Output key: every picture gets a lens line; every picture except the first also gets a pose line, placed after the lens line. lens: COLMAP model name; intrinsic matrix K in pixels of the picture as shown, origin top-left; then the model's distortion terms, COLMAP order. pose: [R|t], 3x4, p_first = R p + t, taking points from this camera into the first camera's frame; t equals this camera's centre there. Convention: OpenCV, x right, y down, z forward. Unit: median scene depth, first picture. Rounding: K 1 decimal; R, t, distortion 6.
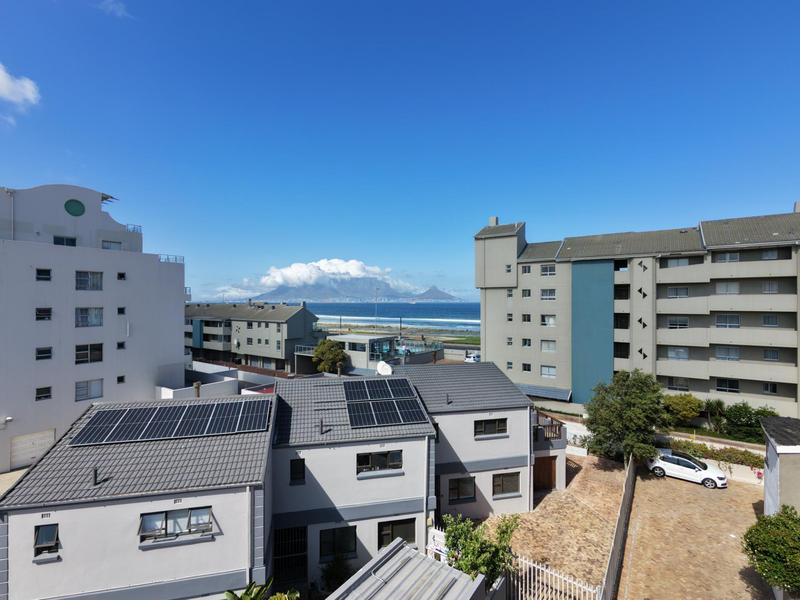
lens RADIAL K [[380.1, 0, 398.0], [0, 380.1, 300.3], [0, 0, 1]] dist [-0.002406, 0.002324]
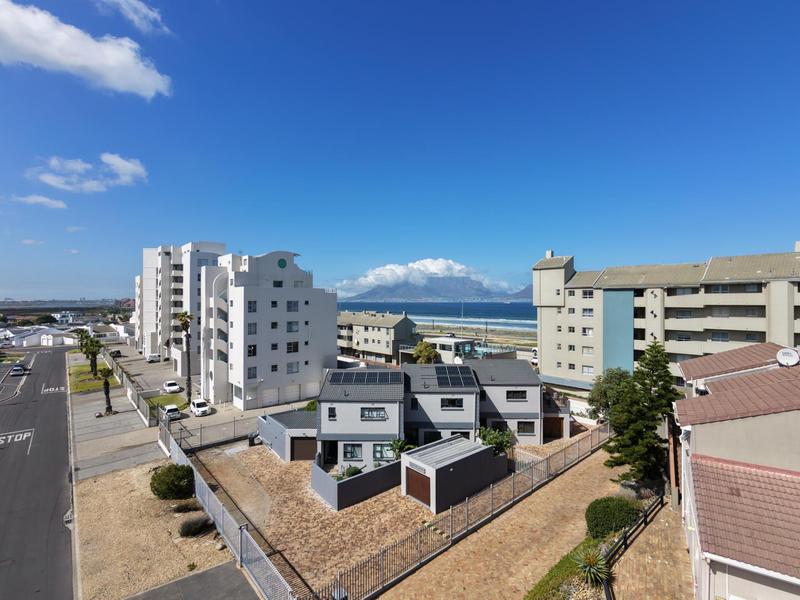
lens RADIAL K [[380.1, 0, 397.8], [0, 380.1, 299.7], [0, 0, 1]] dist [-0.002406, 0.002324]
pose [[0.970811, -0.001676, -0.239838, 0.086035], [0.001622, 0.999999, -0.000424, -0.077074], [0.239839, 0.000022, 0.970813, -0.578239]]
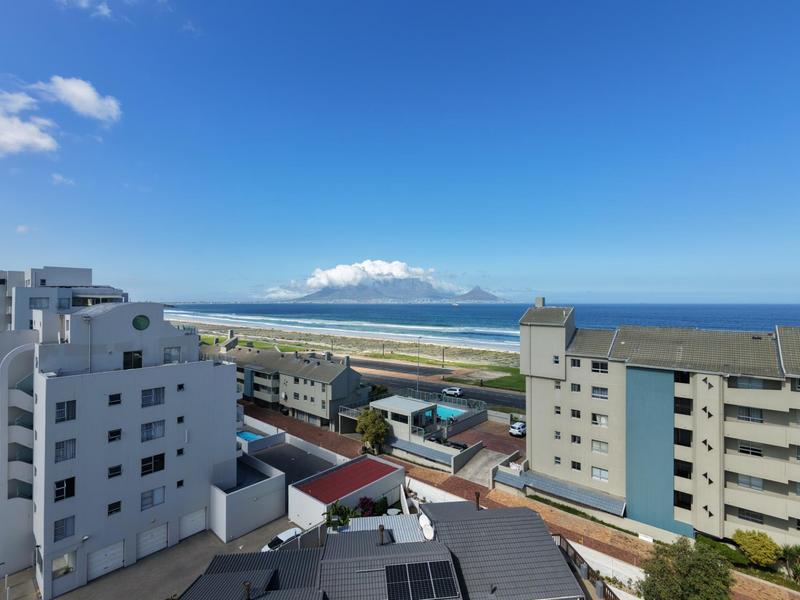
lens RADIAL K [[380.1, 0, 398.5], [0, 380.1, 300.4], [0, 0, 1]] dist [-0.002406, 0.002324]
pose [[0.993932, -0.000005, -0.109996, 0.000249], [-0.000163, 0.999999, -0.001511, -0.310538], [0.109996, 0.001520, 0.993931, 0.001878]]
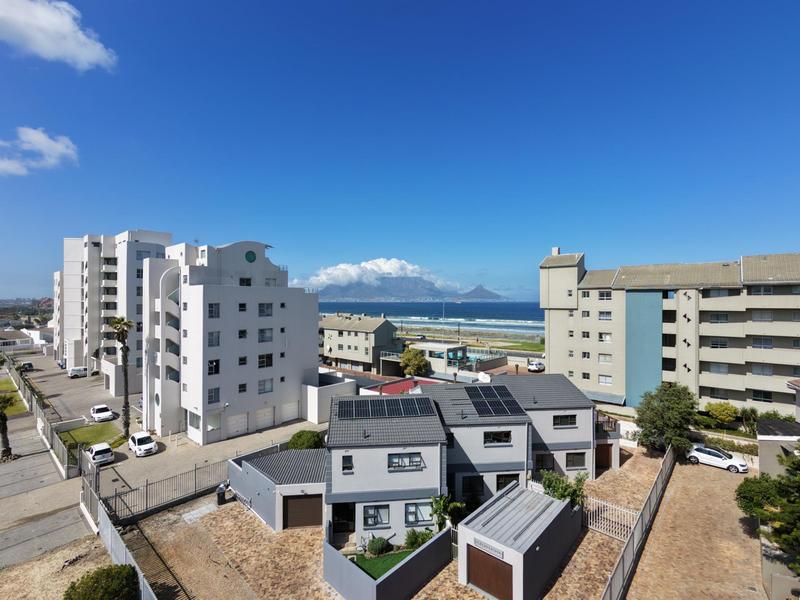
lens RADIAL K [[380.1, 0, 398.0], [0, 380.1, 300.1], [0, 0, 1]] dist [-0.002406, 0.002324]
pose [[0.993083, -0.000447, -0.117416, -0.144325], [0.000619, 0.999999, 0.001430, -0.085391], [0.117415, -0.001493, 0.993082, -0.342273]]
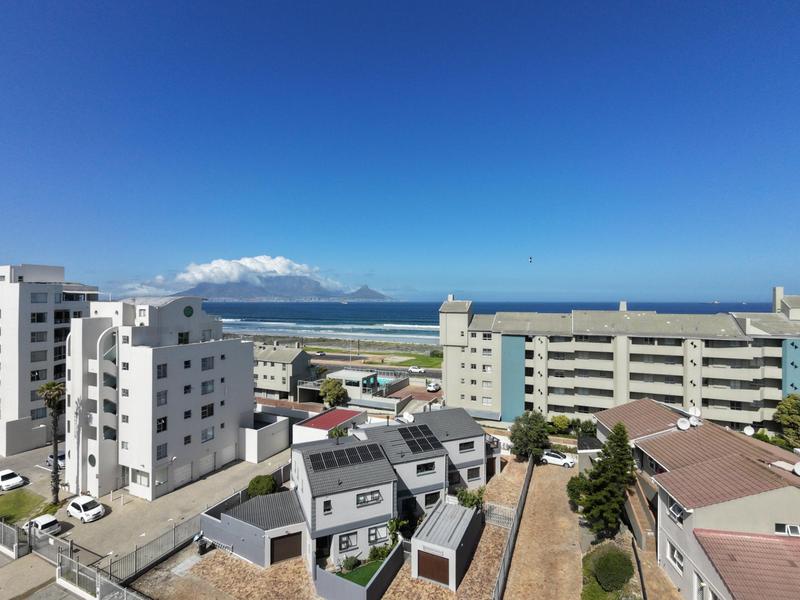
lens RADIAL K [[380.1, 0, 397.2], [0, 380.1, 301.0], [0, 0, 1]] dist [-0.002406, 0.002324]
pose [[0.984203, 0.000149, 0.177046, -0.316957], [-0.000891, 0.999991, 0.004114, -0.296247], [-0.177044, -0.004207, 0.984194, -0.612351]]
